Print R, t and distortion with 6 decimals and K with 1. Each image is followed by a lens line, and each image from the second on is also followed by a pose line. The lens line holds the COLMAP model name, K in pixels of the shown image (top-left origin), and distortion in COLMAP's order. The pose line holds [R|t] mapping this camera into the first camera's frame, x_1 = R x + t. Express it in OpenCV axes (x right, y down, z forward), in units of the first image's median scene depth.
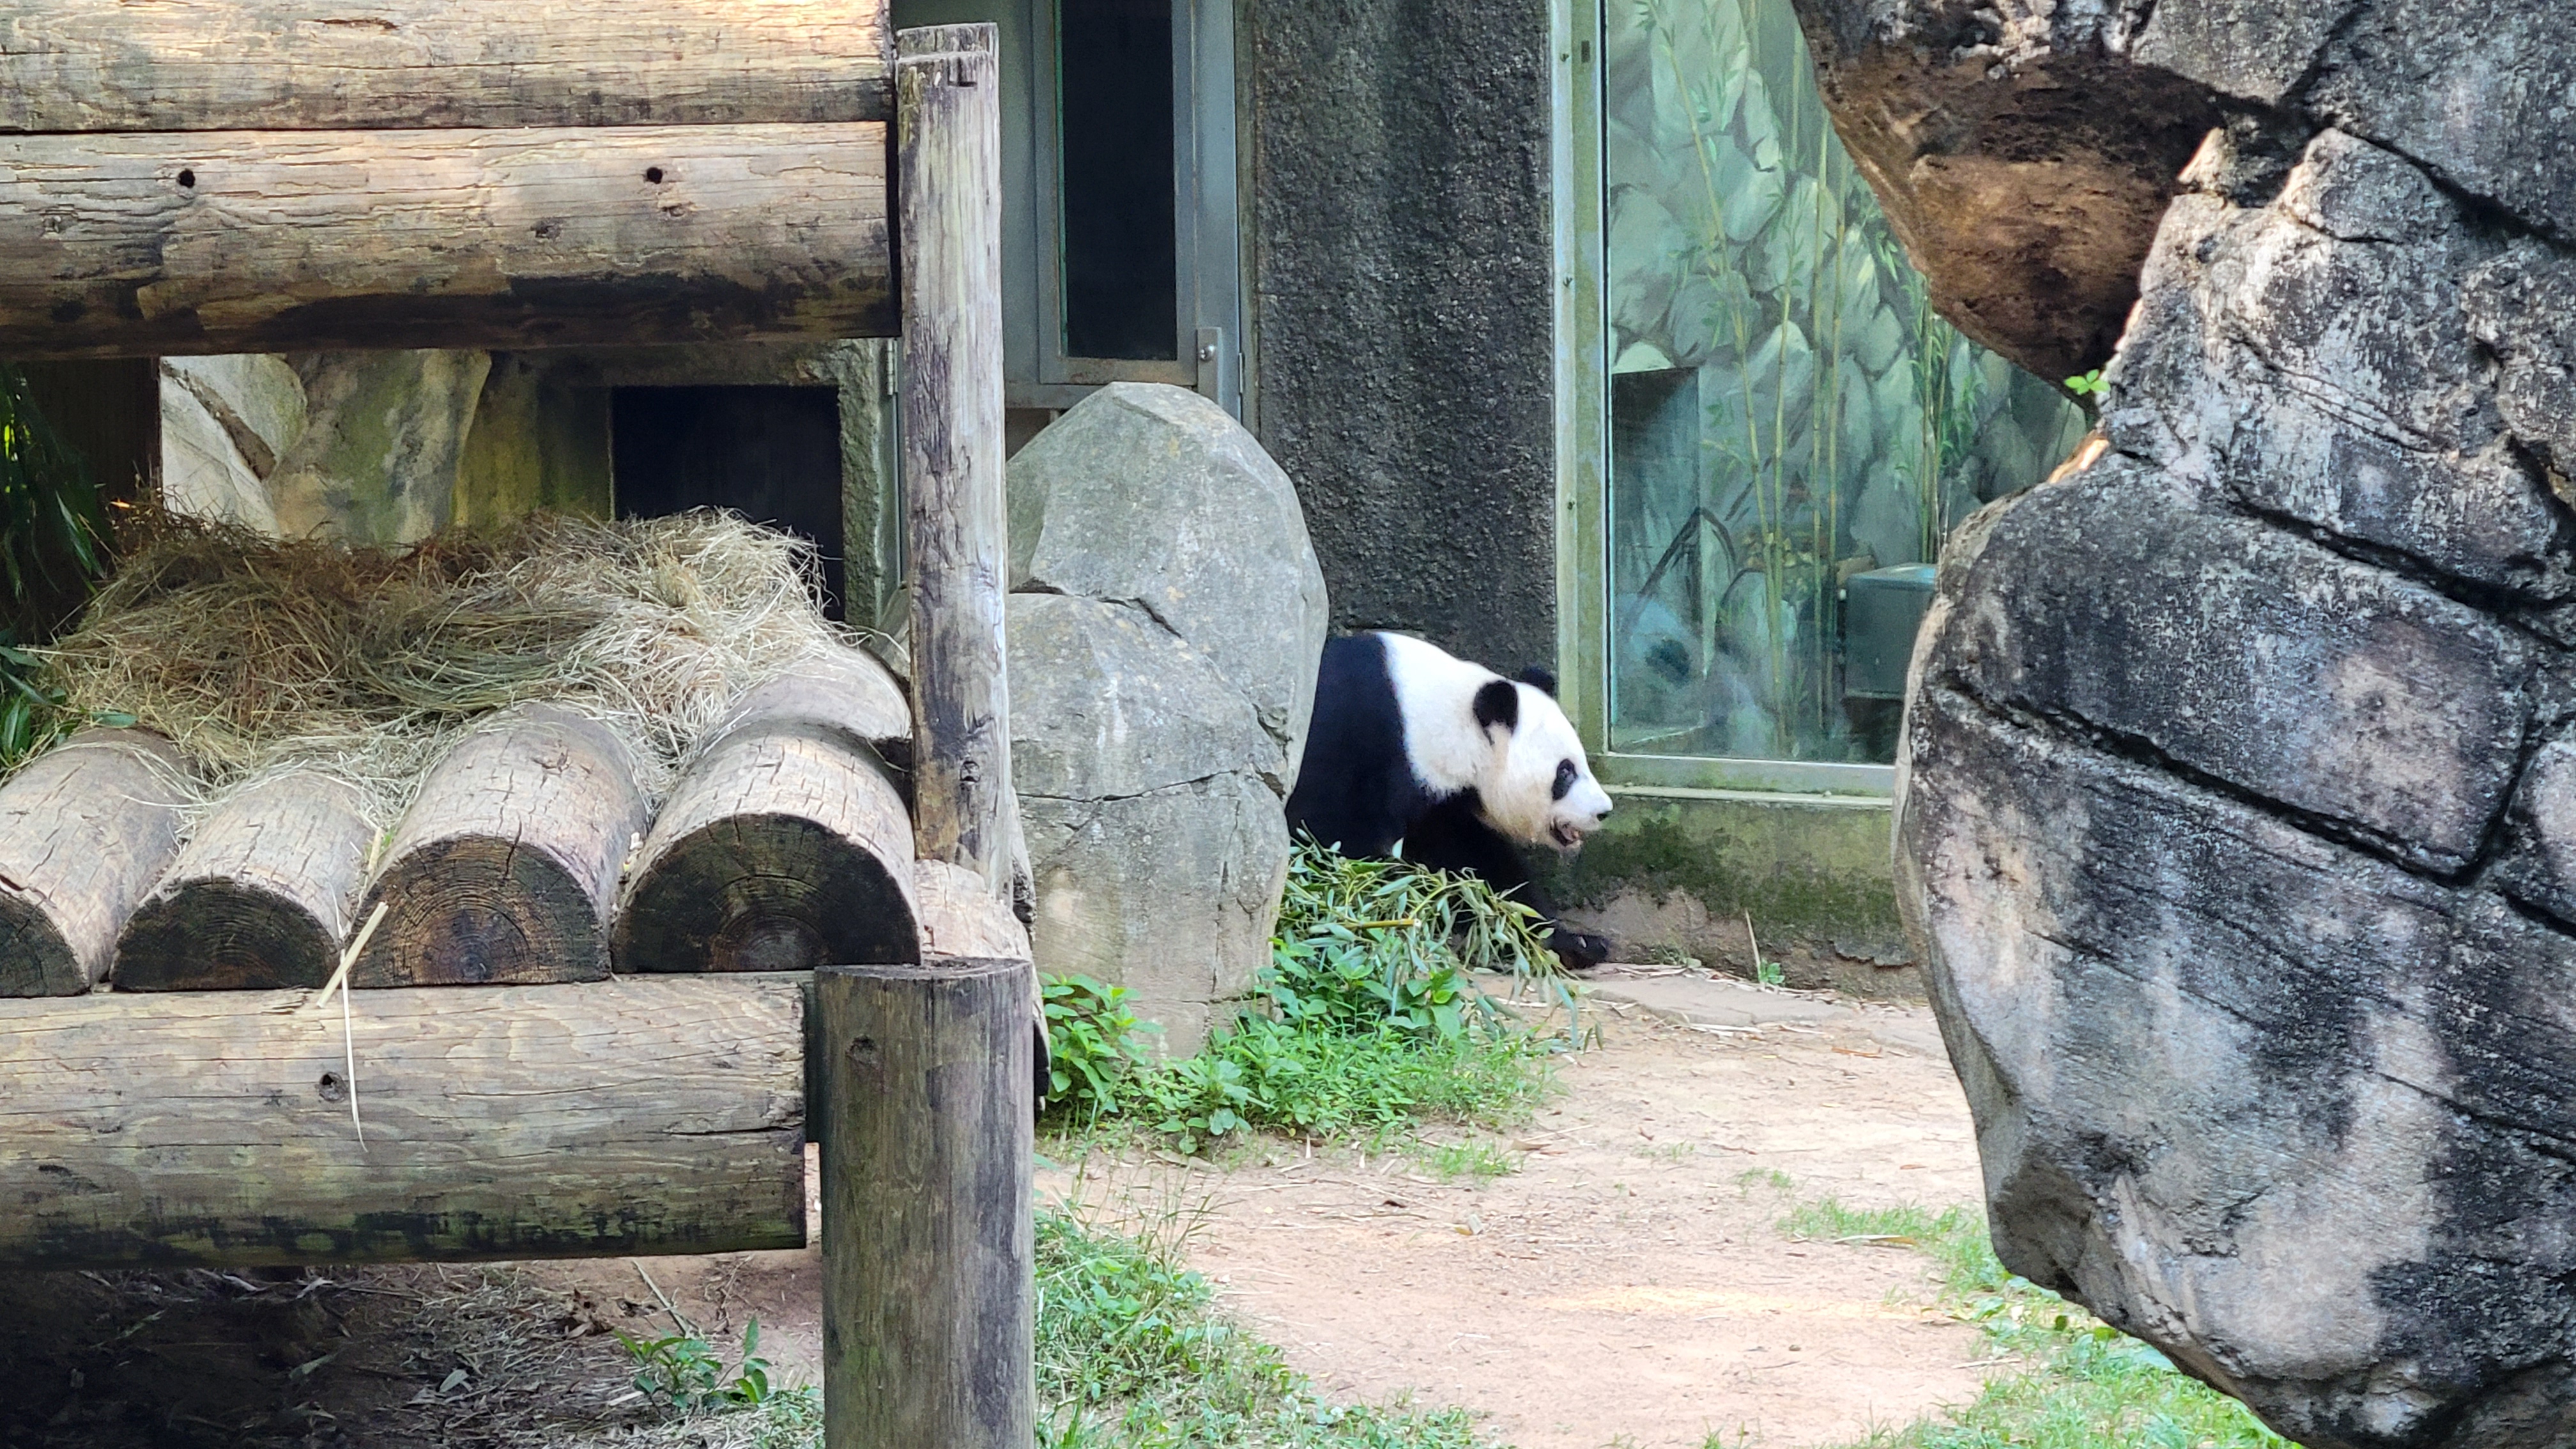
lens RADIAL K [[5705.6, 0, 1288.0], [0, 5705.6, 724.5], [0, 0, 1]] dist [-0.008133, 0.526642]
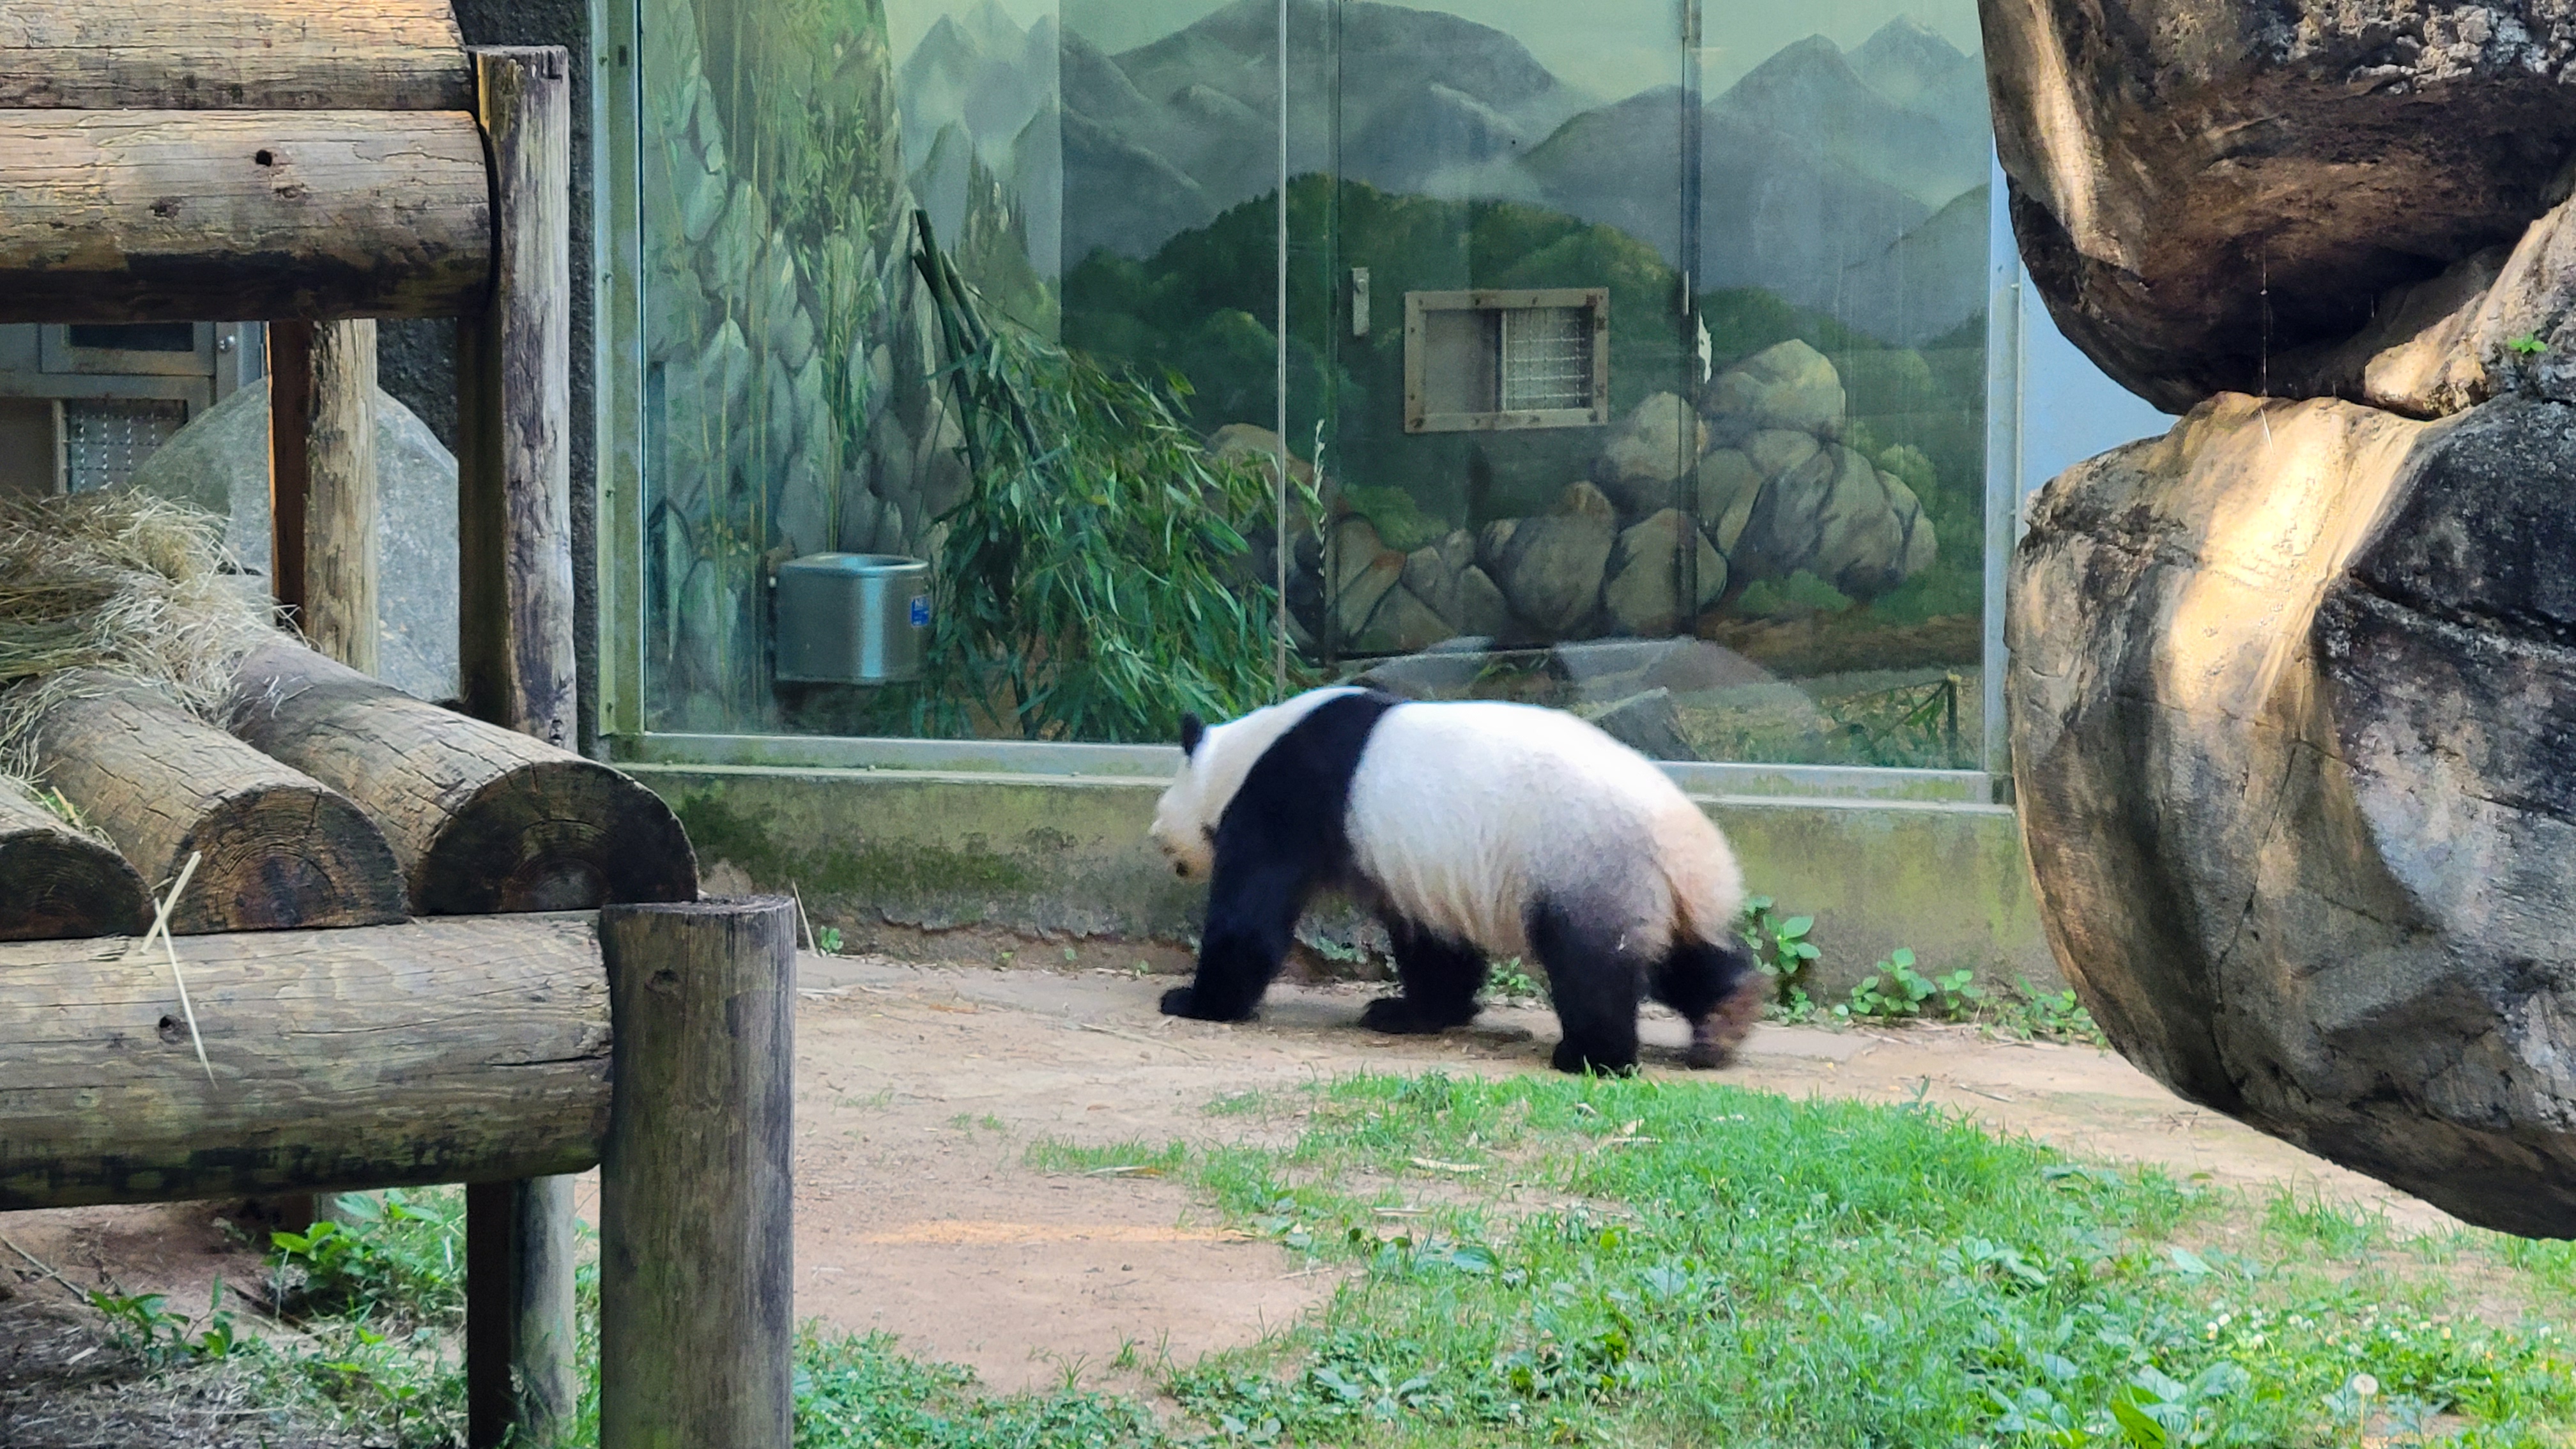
lens RADIAL K [[5705.6, 0, 1288.0], [0, 5705.6, 724.5], [0, 0, 1]] dist [-0.008133, 0.526642]
pose [[0.957178, -0.011927, 0.289254, -0.235052], [0.012533, 0.999921, -0.000243, 0.009310], [-0.289228, 0.003858, 0.957252, -0.046787]]
